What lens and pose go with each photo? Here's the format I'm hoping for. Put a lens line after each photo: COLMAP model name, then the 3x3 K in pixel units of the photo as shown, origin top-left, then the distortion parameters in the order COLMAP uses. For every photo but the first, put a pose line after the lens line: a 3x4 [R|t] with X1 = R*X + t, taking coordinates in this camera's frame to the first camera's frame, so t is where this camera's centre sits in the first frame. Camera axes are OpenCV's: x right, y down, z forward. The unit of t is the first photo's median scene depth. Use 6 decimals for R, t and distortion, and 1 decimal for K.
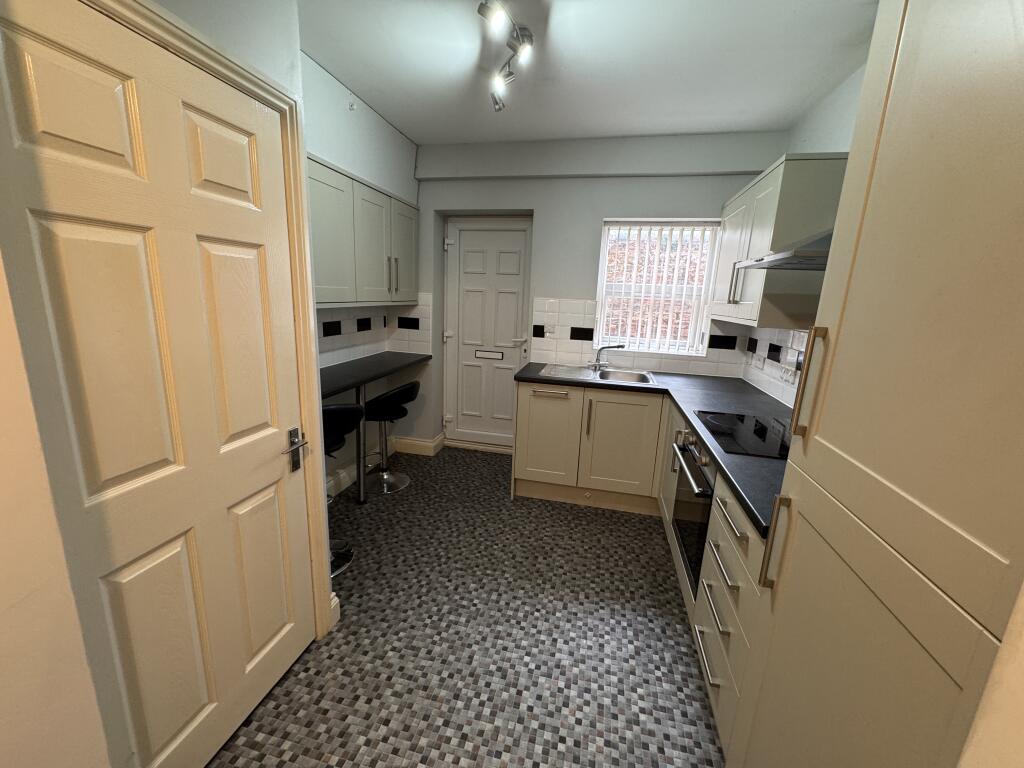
lens RADIAL K [[407.7, 0, 512.5], [0, 407.7, 384.7], [0, 0, 1]] dist [-0.002377, -0.000187]
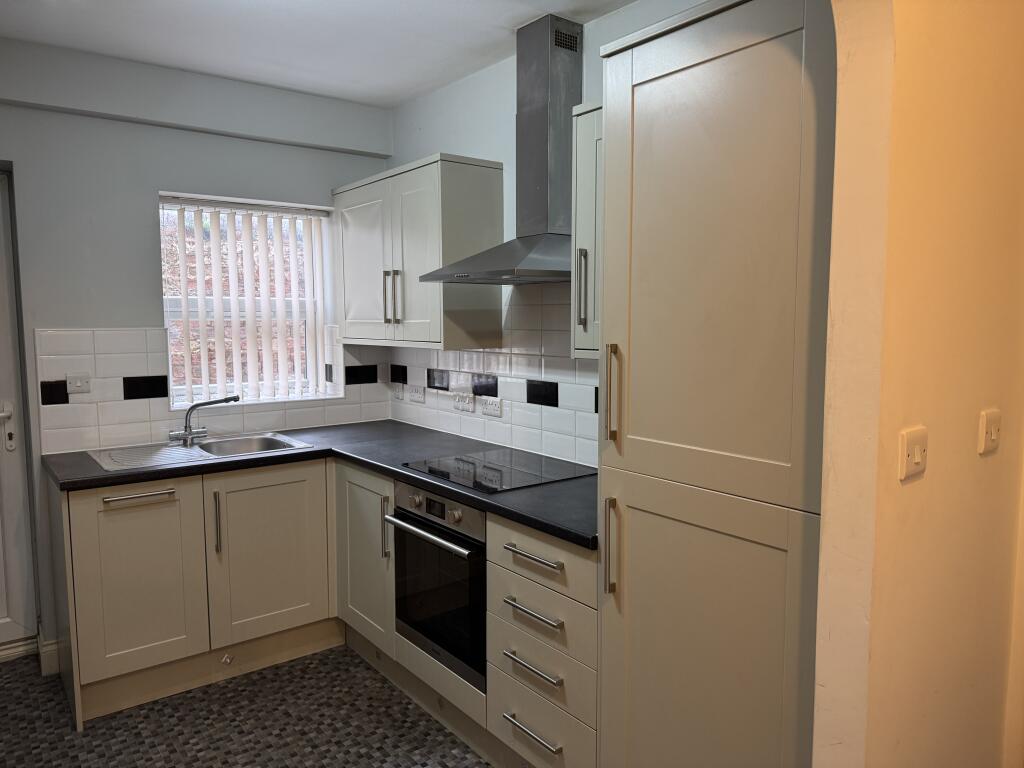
lens RADIAL K [[722.5, 0, 512.5], [0, 722.5, 383.2], [0, 0, 1]] dist [0.038393, -0.008693]
pose [[0.645525, -0.115167, 0.755006, -0.293277], [0.195755, 0.980491, -0.017807, -0.014676], [-0.738226, 0.159291, 0.655476, -0.038668]]
